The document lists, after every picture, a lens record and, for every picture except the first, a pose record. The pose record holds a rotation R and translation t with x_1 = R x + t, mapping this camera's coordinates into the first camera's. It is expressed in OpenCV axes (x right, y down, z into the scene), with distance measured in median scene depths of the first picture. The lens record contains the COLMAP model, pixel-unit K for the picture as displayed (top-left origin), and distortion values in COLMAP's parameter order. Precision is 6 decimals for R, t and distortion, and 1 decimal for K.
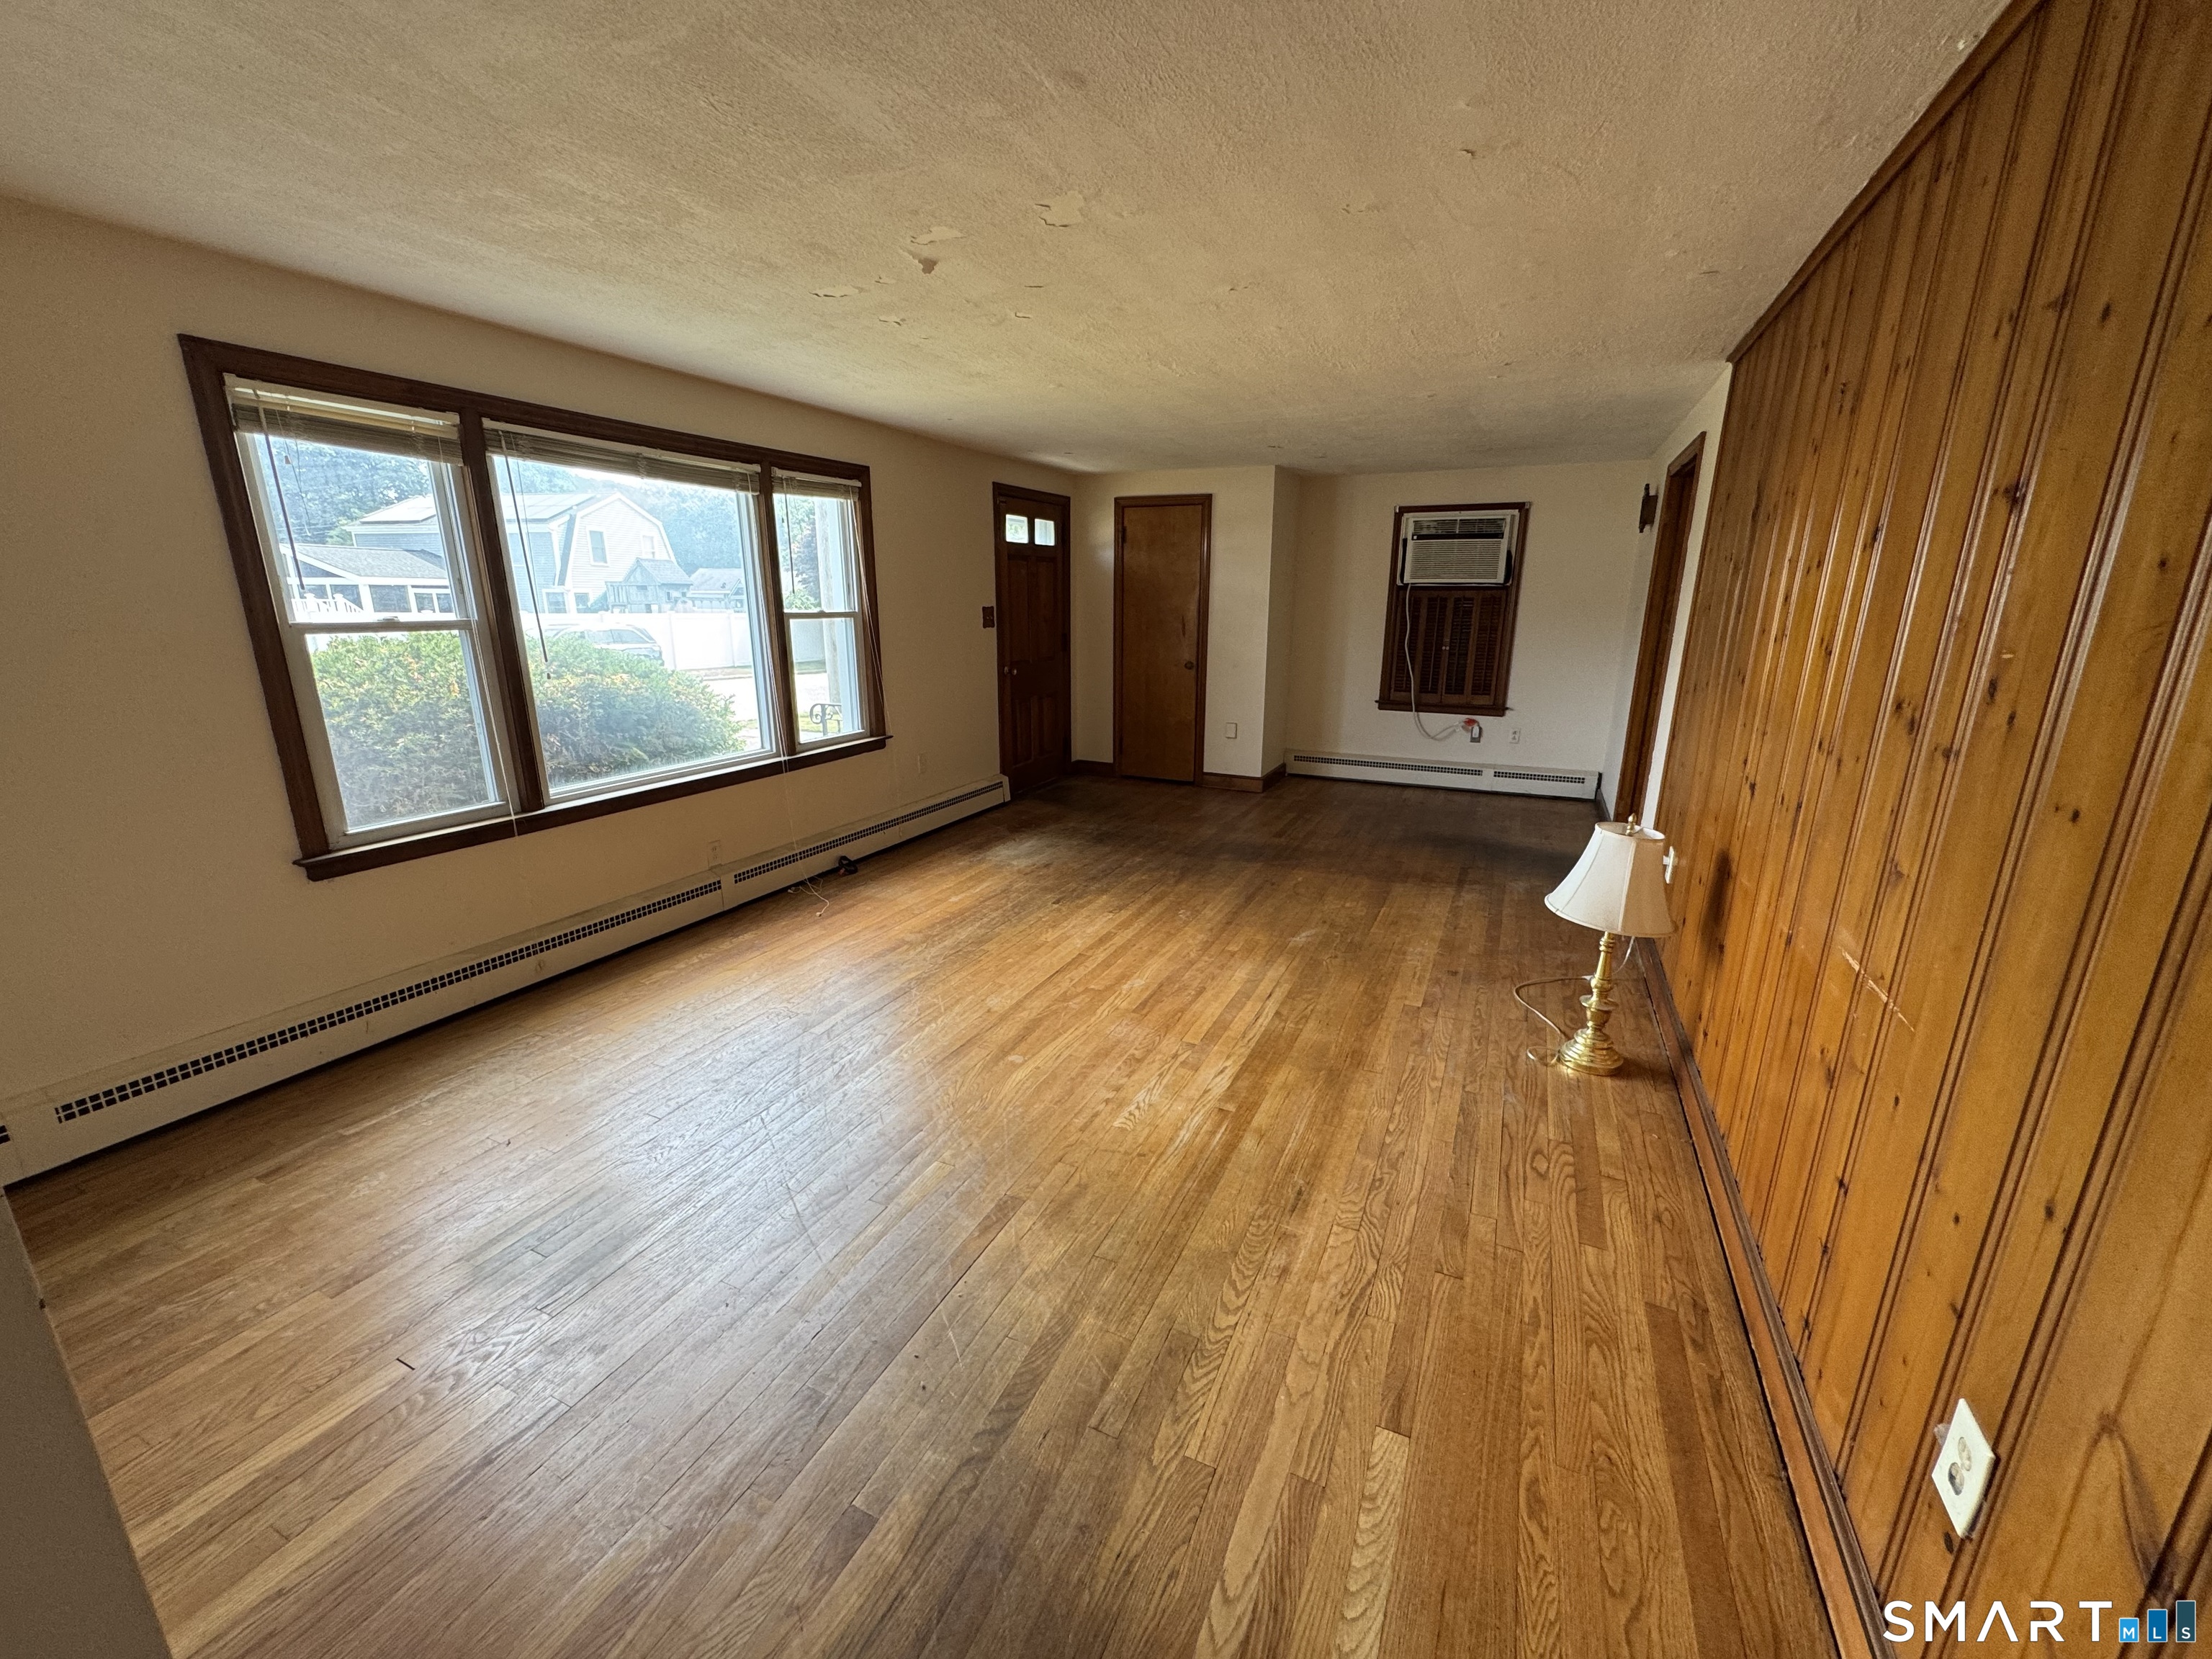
lens RADIAL K [[879.8, 0, 1106.0], [0, 879.8, 829.5], [0, 0, 1]] dist [-0.012124, 0.002393]
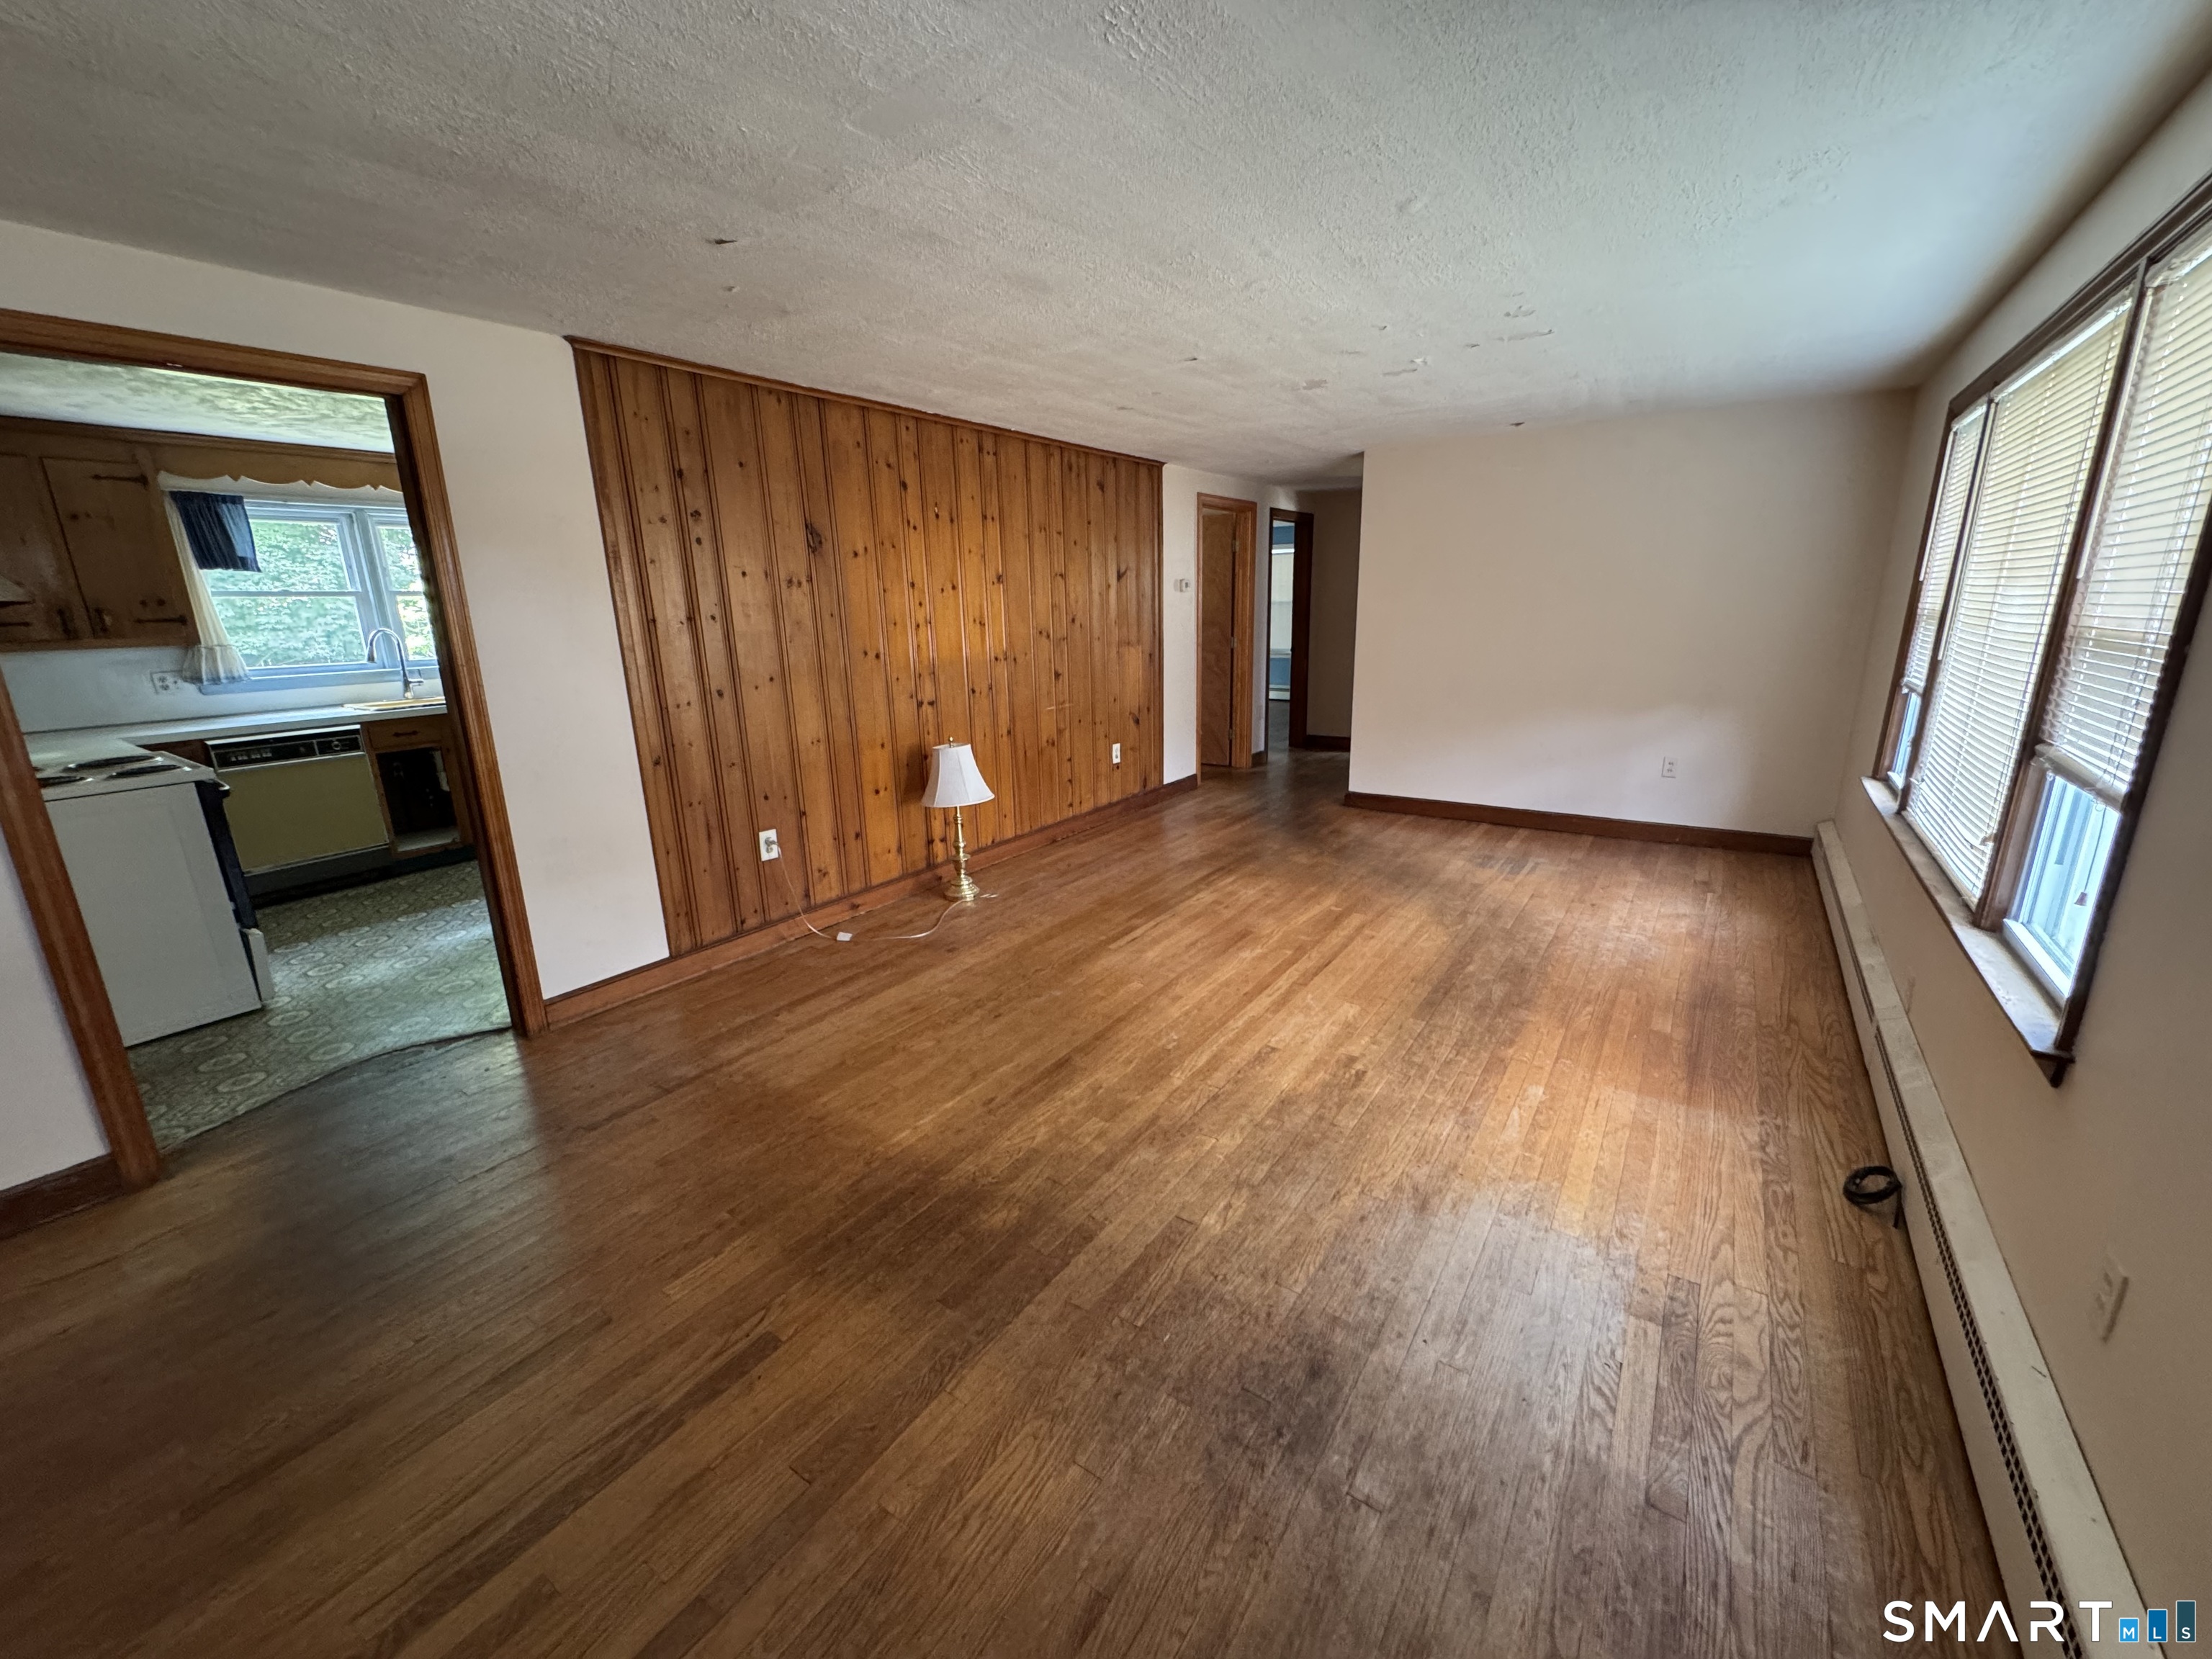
lens RADIAL K [[879.8, 0, 1106.0], [0, 879.8, 829.5], [0, 0, 1]] dist [-0.012124, 0.002393]
pose [[-0.986125, -0.026085, 0.163941, 0.035583], [0.058786, 0.868705, 0.491829, -0.535230], [-0.155246, 0.494643, -0.855118, 2.004379]]
